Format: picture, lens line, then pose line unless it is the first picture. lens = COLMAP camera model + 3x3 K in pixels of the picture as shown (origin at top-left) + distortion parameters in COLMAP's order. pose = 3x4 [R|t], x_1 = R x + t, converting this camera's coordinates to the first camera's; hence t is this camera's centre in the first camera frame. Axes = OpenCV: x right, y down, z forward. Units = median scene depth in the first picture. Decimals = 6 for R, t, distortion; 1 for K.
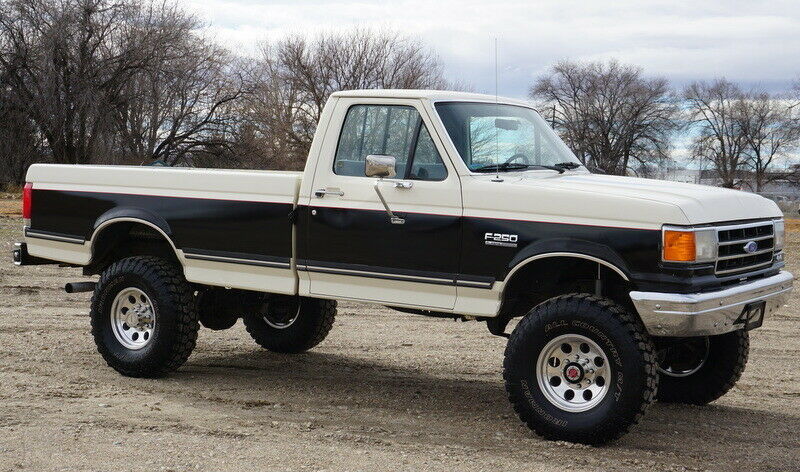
lens RADIAL K [[1265.9, 0, 393.2], [0, 1265.9, 230.8], [0, 0, 1]] dist [0.014996, 0.000000]
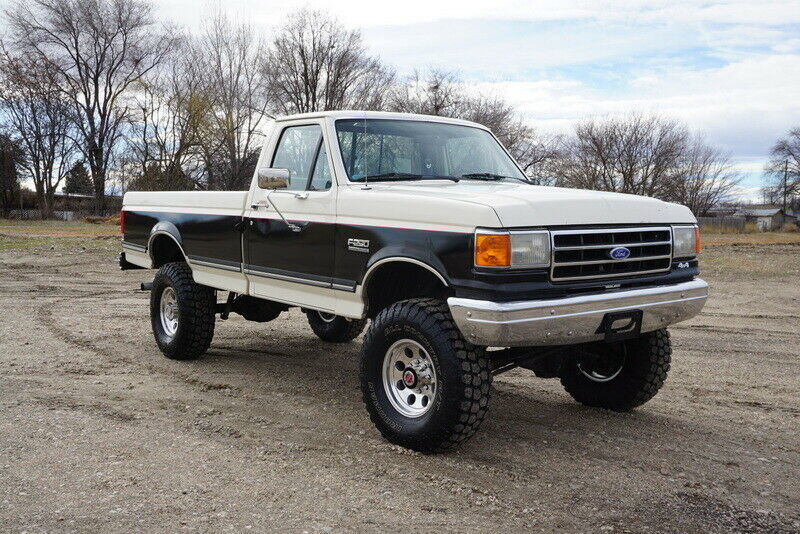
lens RADIAL K [[822.3, 0, 400.3], [0, 822.3, 265.2], [0, 0, 1]] dist [0.000296, 0.000000]
pose [[0.946836, 0.005768, -0.321665, 0.302225], [-0.000582, 0.999868, 0.016217, 0.011250], [0.321716, -0.015168, 0.946715, 0.339959]]
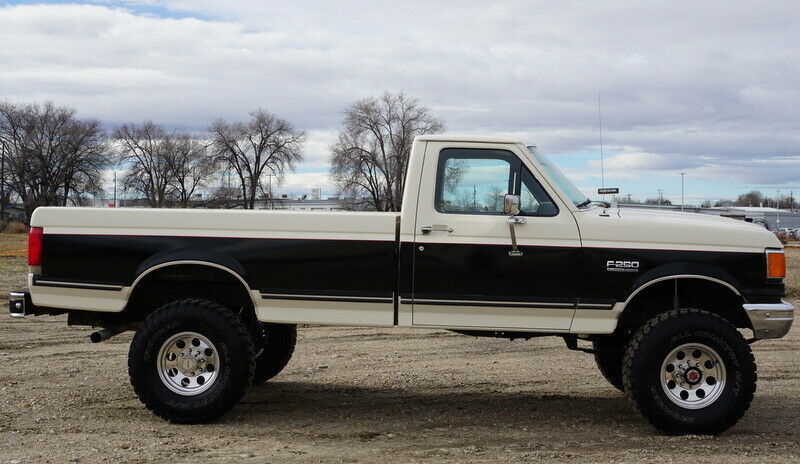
lens RADIAL K [[1089.4, 0, 402.2], [0, 1089.4, 203.9], [0, 0, 1]] dist [0.020264, 0.000000]
pose [[0.873915, -0.015814, 0.485821, -0.521204], [0.036808, 0.998754, -0.033702, -0.021582], [-0.484683, 0.047335, 0.873408, 0.201984]]
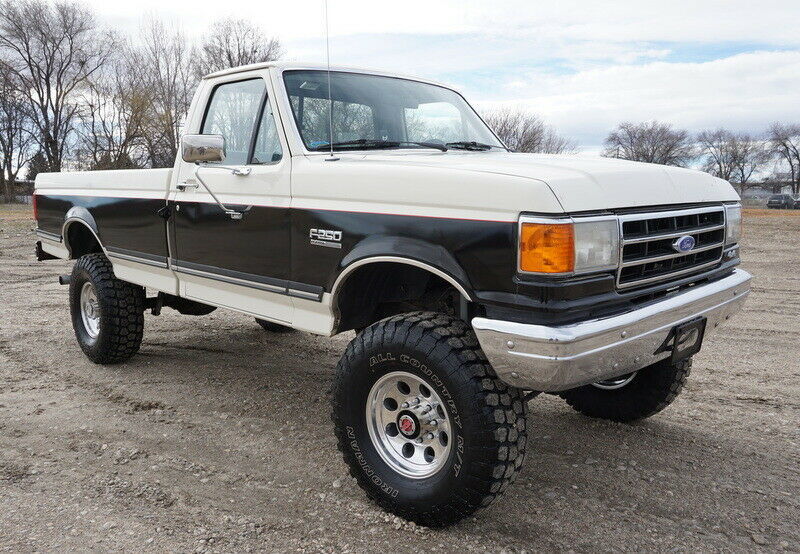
lens RADIAL K [[654.5, 0, 388.8], [0, 654.5, 291.5], [0, 0, 1]] dist [-0.048217, 0.050190]
pose [[0.976655, 0.005386, -0.214748, 0.185533], [0.017501, 0.994367, 0.104535, -0.001136], [0.214102, -0.105853, 0.971059, 0.570323]]
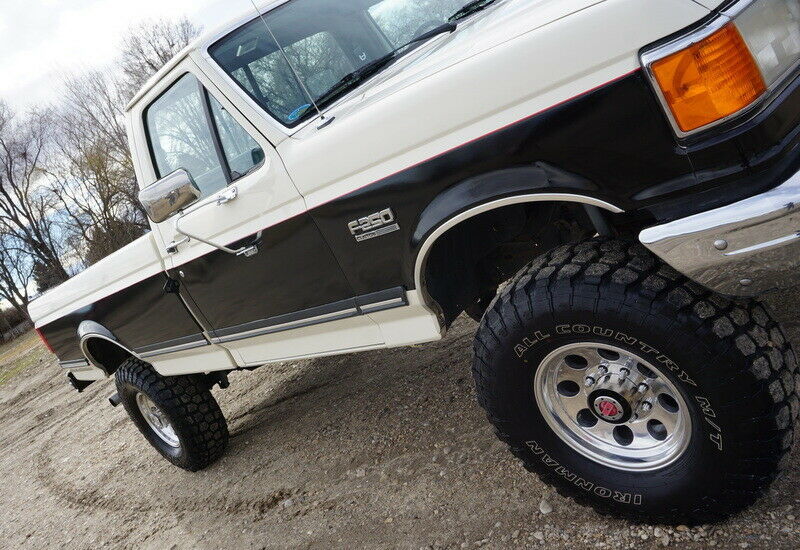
lens RADIAL K [[729.9, 0, 351.3], [0, 729.9, 290.7], [0, 0, 1]] dist [-0.003345, 0.000000]
pose [[0.823923, -0.435511, -0.362603, 0.160922], [0.511247, 0.847277, 0.144042, -0.016885], [0.244493, -0.304060, 0.920745, 0.639344]]
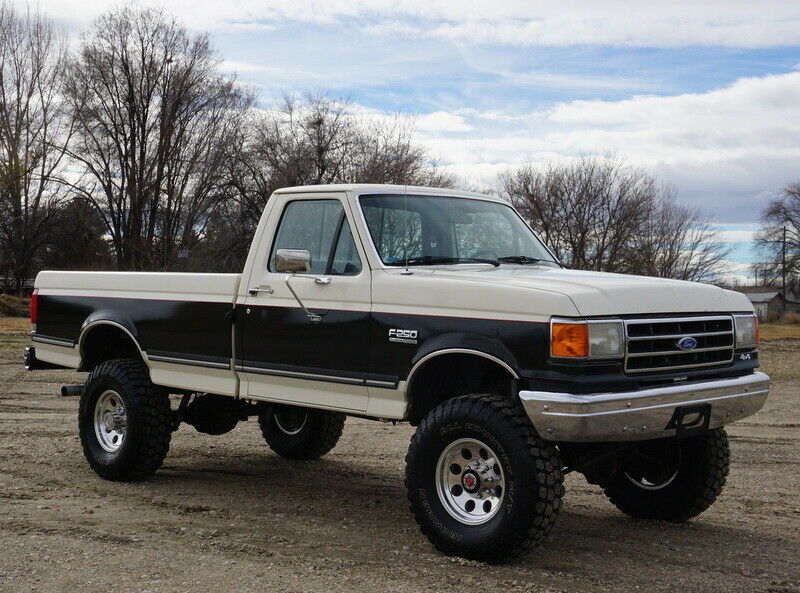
lens RADIAL K [[1185.0, 0, 410.5], [0, 1185.0, 257.3], [0, 0, 1]] dist [0.016269, 0.000000]
pose [[0.981454, -0.018311, -0.190822, 0.234126], [0.003054, 0.996795, -0.079939, 0.017330], [0.191674, 0.077873, 0.978364, 0.127529]]
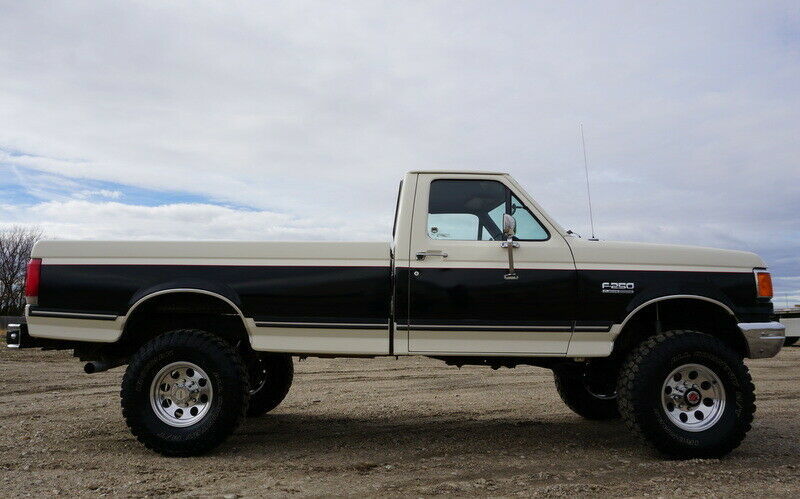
lens RADIAL K [[628.1, 0, 375.4], [0, 628.1, 237.8], [0, 0, 1]] dist [-0.042749, 0.023646]
pose [[0.857769, 0.036486, 0.512739, -0.363687], [0.048103, 0.987403, -0.150736, 0.033841], [-0.511780, 0.153961, 0.845209, 0.563674]]
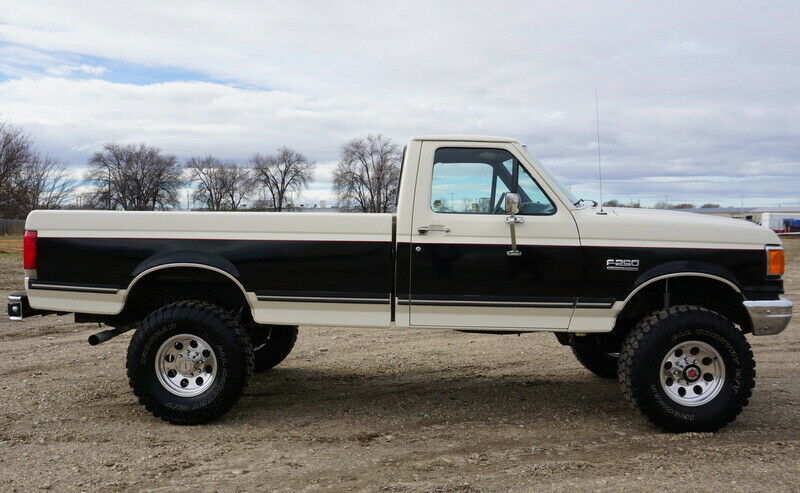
lens RADIAL K [[720.0, 0, 393.7], [0, 720.0, 240.5], [0, 0, 1]] dist [-0.010871, 0.000377]
pose [[0.864658, -0.045282, 0.500317, -0.378913], [0.046801, 0.998859, 0.009521, -0.027888], [-0.500177, 0.015183, 0.865790, 0.489096]]
